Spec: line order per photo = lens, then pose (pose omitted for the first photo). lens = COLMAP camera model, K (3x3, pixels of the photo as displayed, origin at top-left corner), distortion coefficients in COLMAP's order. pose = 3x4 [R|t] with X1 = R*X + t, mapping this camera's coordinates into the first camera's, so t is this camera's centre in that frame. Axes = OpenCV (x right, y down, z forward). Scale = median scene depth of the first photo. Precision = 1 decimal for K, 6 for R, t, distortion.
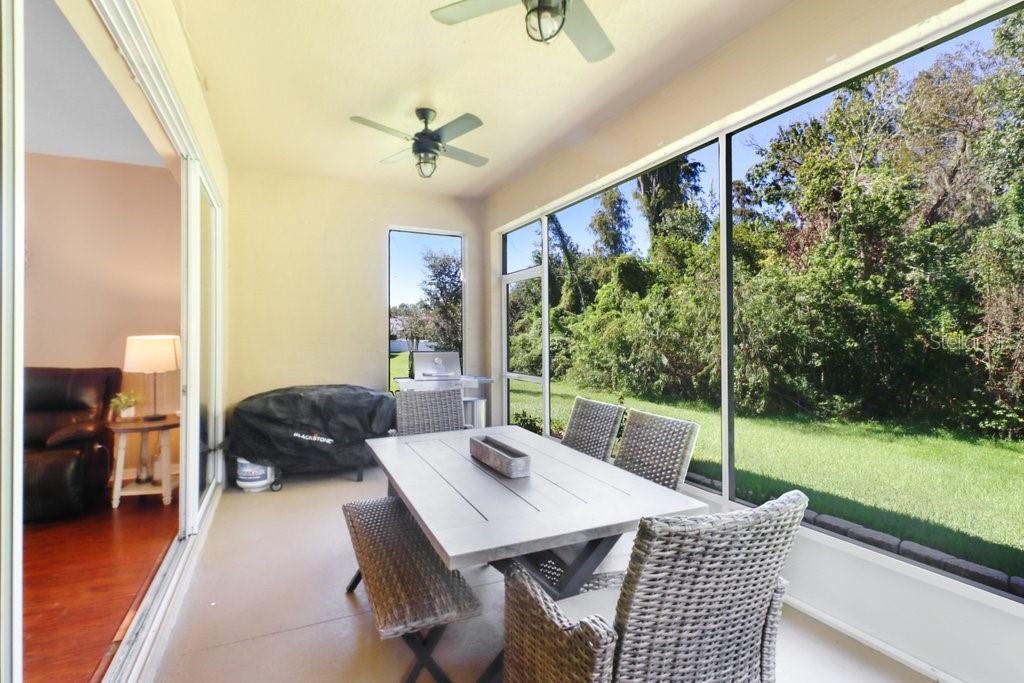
lens RADIAL K [[464.0, 0, 514.9], [0, 464.0, 323.0], [0, 0, 1]] dist [0.002068, -0.013476]
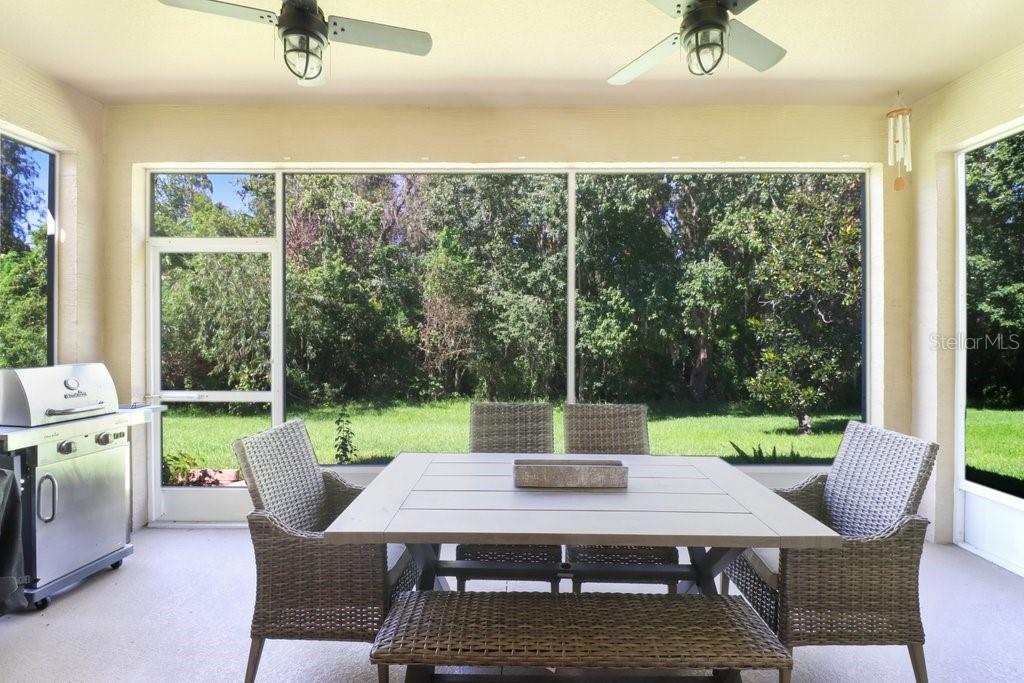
lens RADIAL K [[464.0, 0, 514.9], [0, 464.0, 323.0], [0, 0, 1]] dist [0.002068, -0.013476]
pose [[0.456843, 0.010983, 0.889480, -0.113115], [-0.023082, 0.999733, -0.000489, 0.000364], [-0.889248, -0.020307, 0.456974, 0.088033]]
